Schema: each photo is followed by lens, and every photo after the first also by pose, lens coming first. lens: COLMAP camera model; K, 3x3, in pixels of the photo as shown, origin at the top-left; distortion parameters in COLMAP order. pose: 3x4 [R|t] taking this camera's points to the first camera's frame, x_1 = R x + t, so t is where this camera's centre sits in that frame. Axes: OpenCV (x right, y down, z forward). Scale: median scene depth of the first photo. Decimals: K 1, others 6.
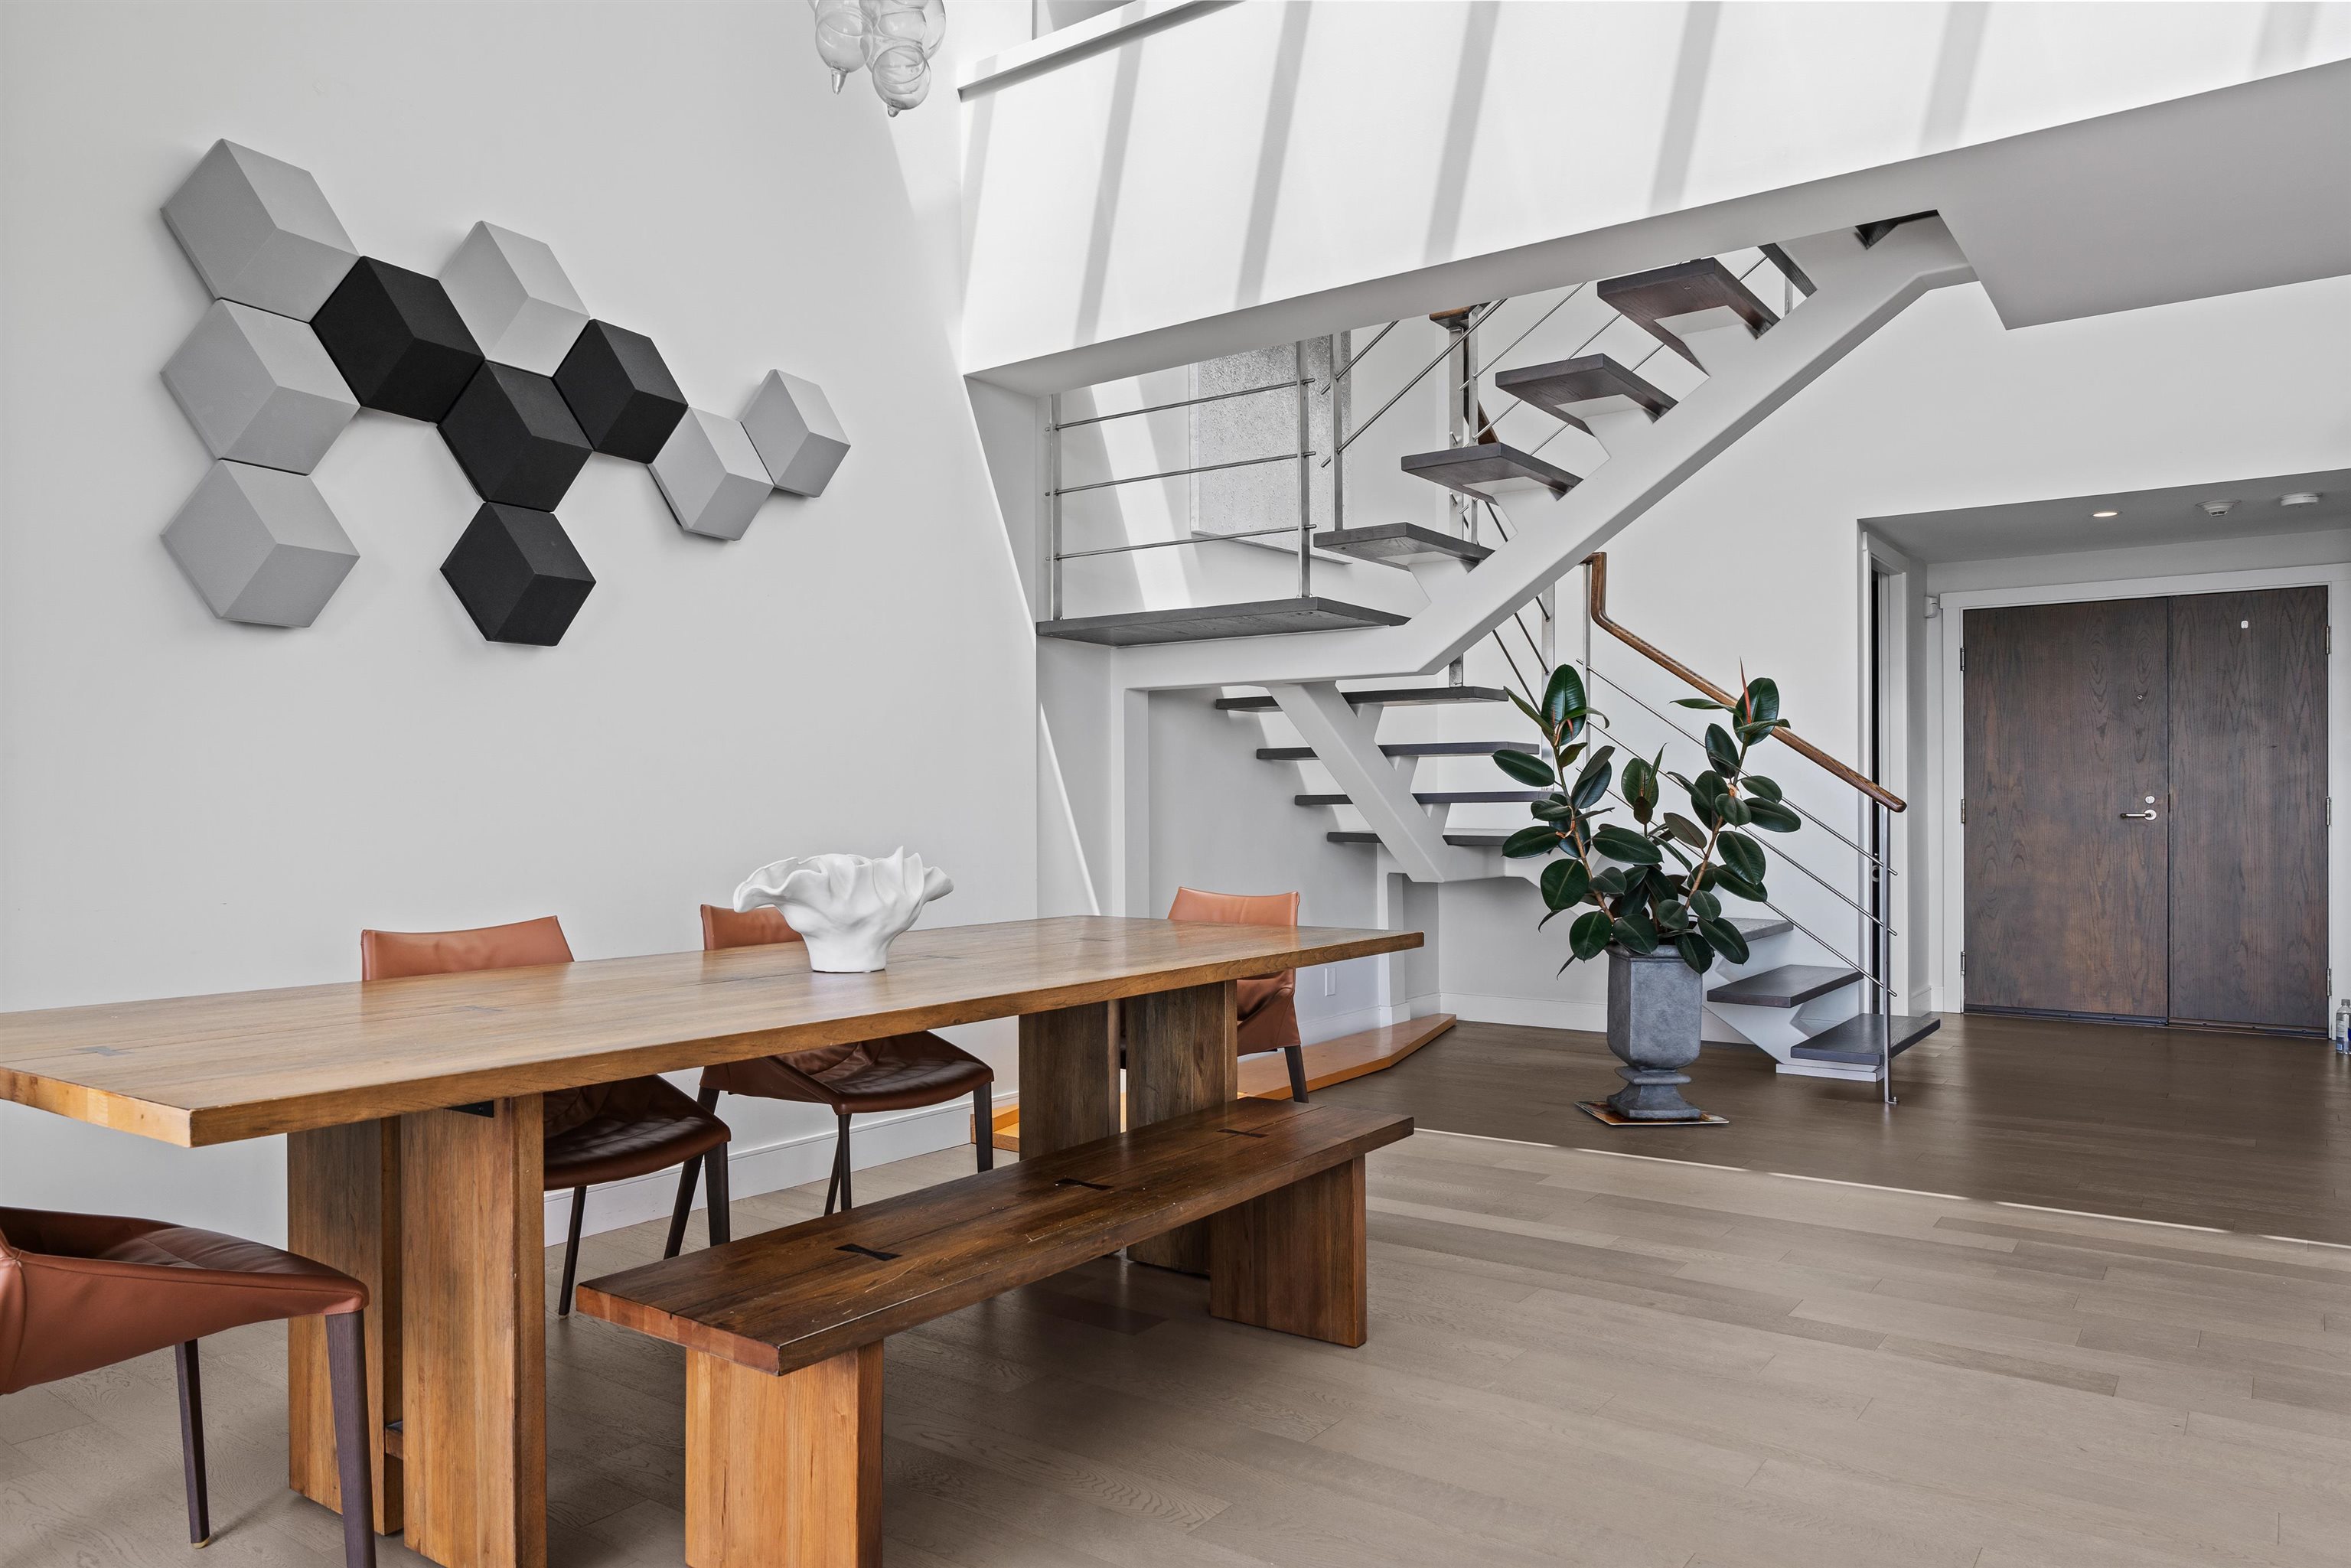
lens RADIAL K [[1559.1, 0, 1180.7], [0, 1559.1, 799.2], [0, 0, 1]] dist [-0.003321, -0.000666]
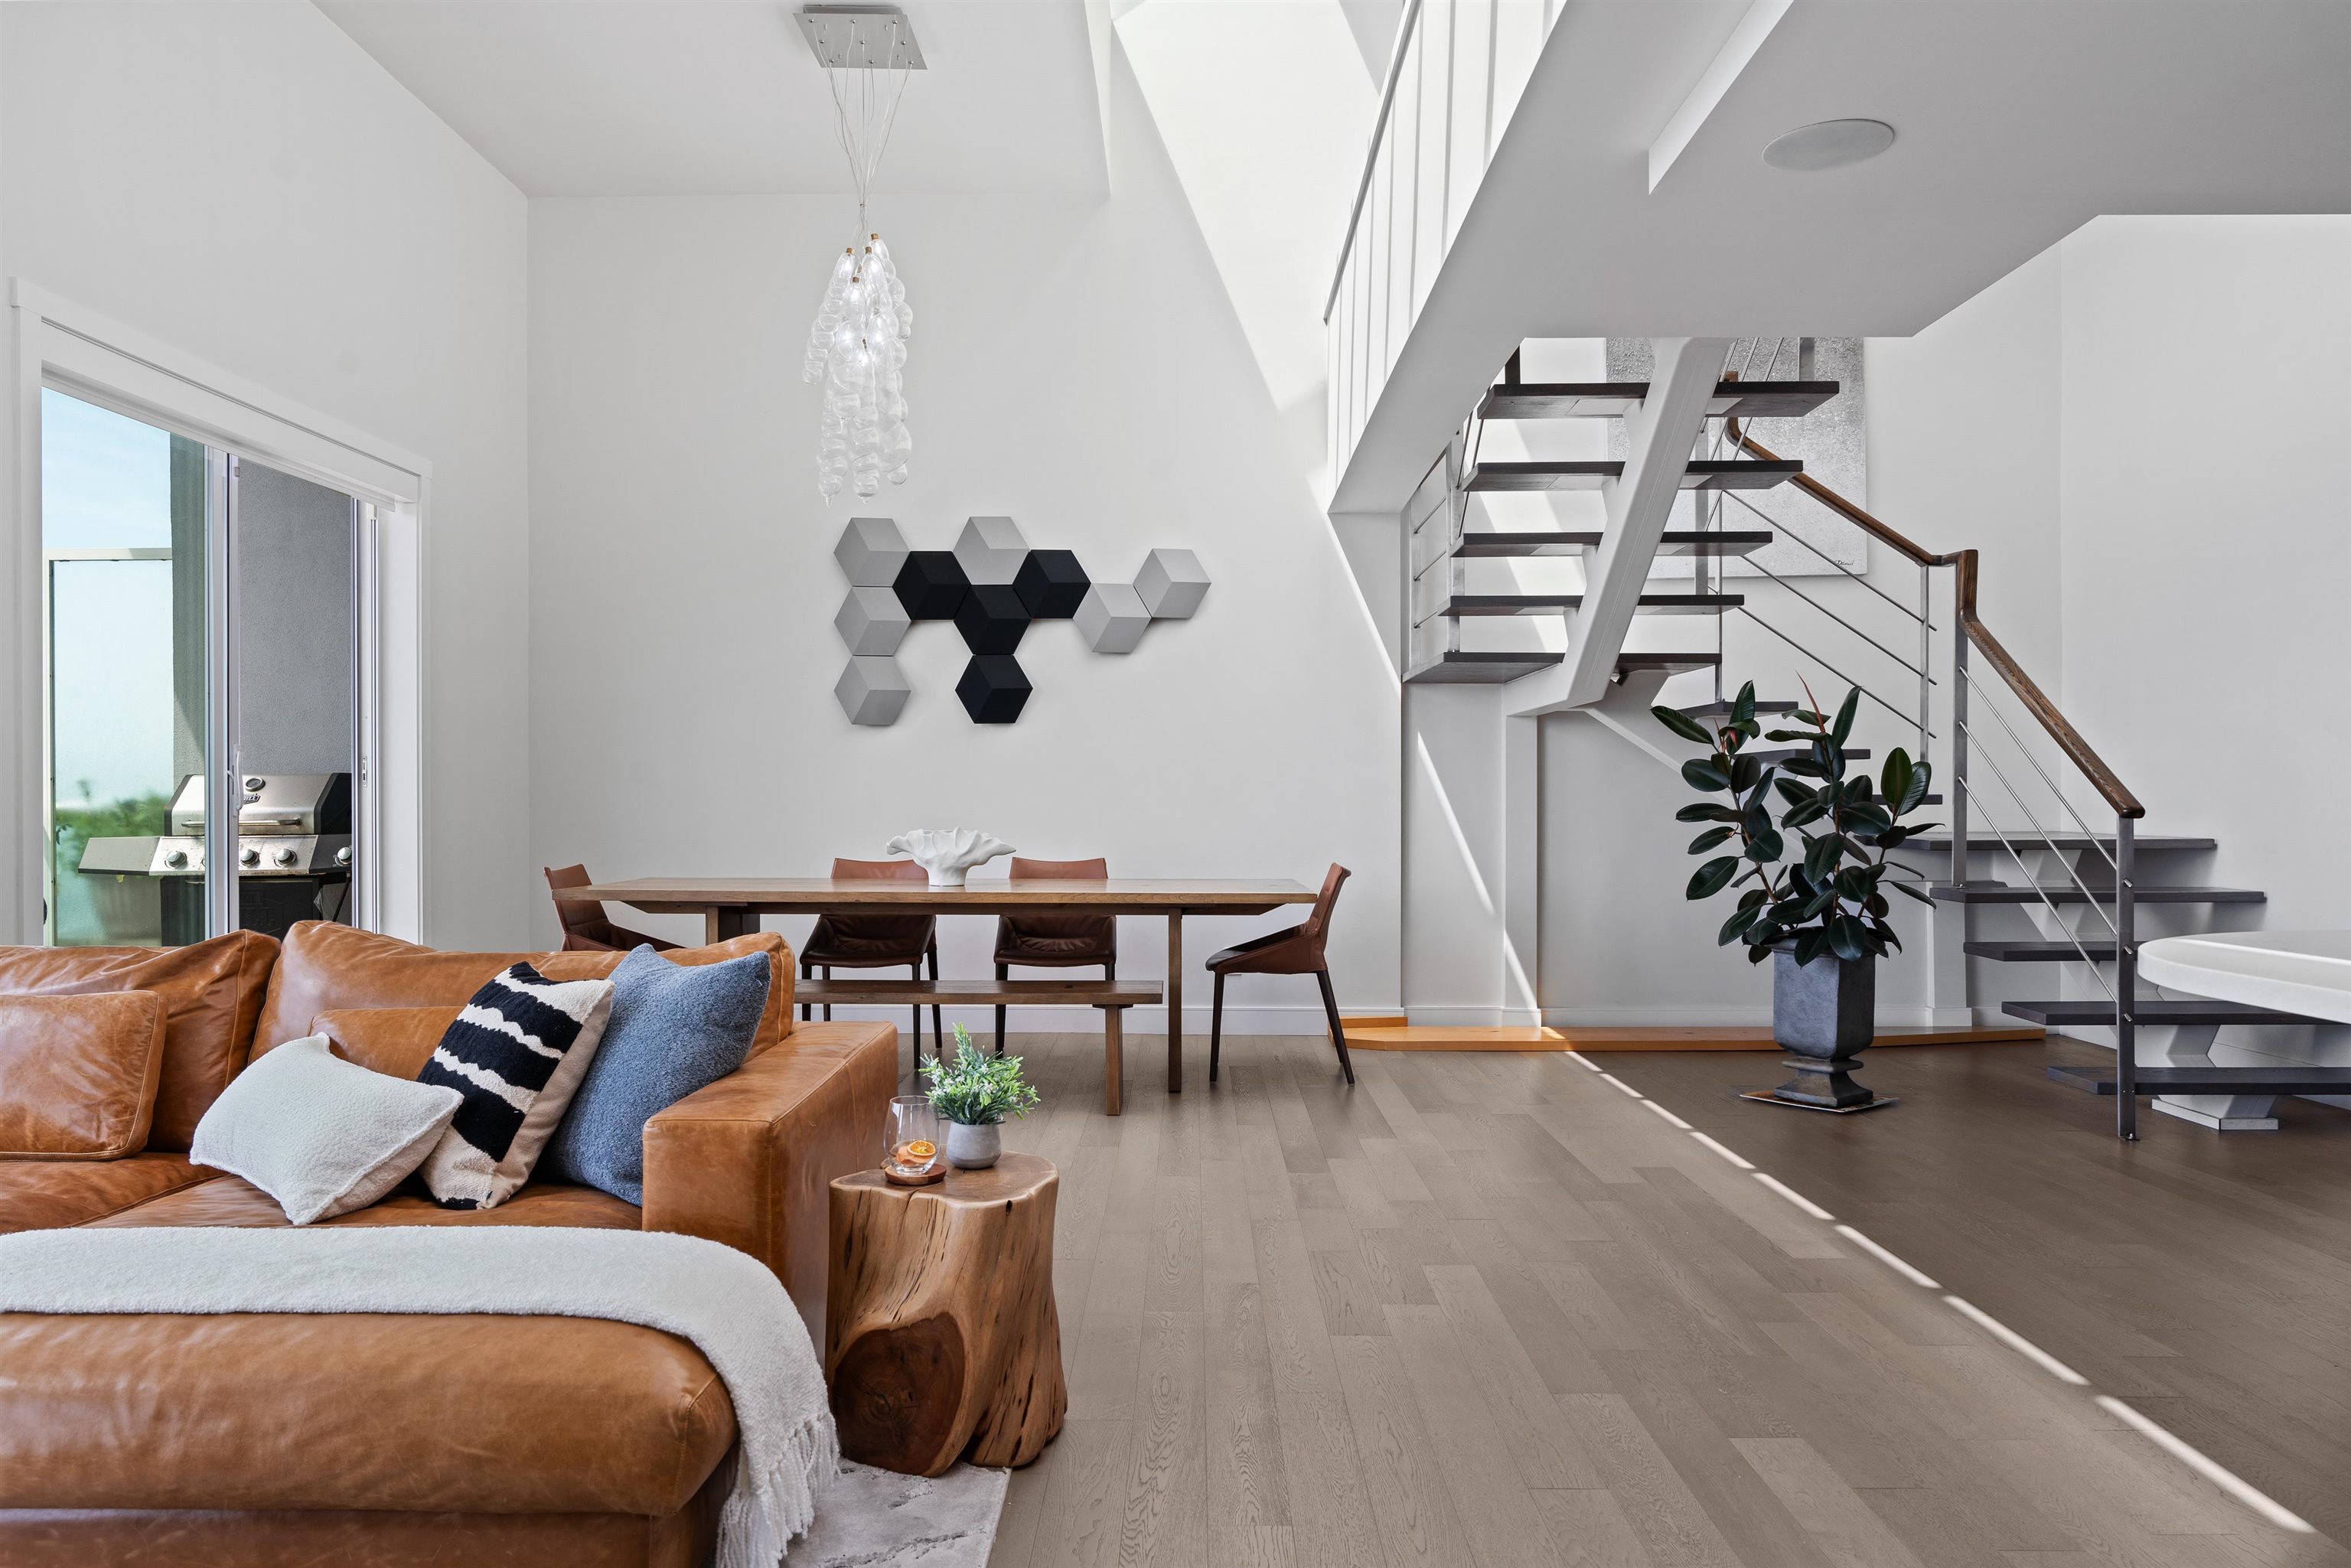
lens RADIAL K [[1585.6, 0, 1180.2], [0, 1585.6, 799.8], [0, 0, 1]] dist [-0.009347, 0.004613]
pose [[0.575458, 0.002186, -0.817829, 0.995773], [0.000723, 0.999995, 0.003181, -0.006458], [0.817831, -0.002422, 0.575453, 0.022830]]
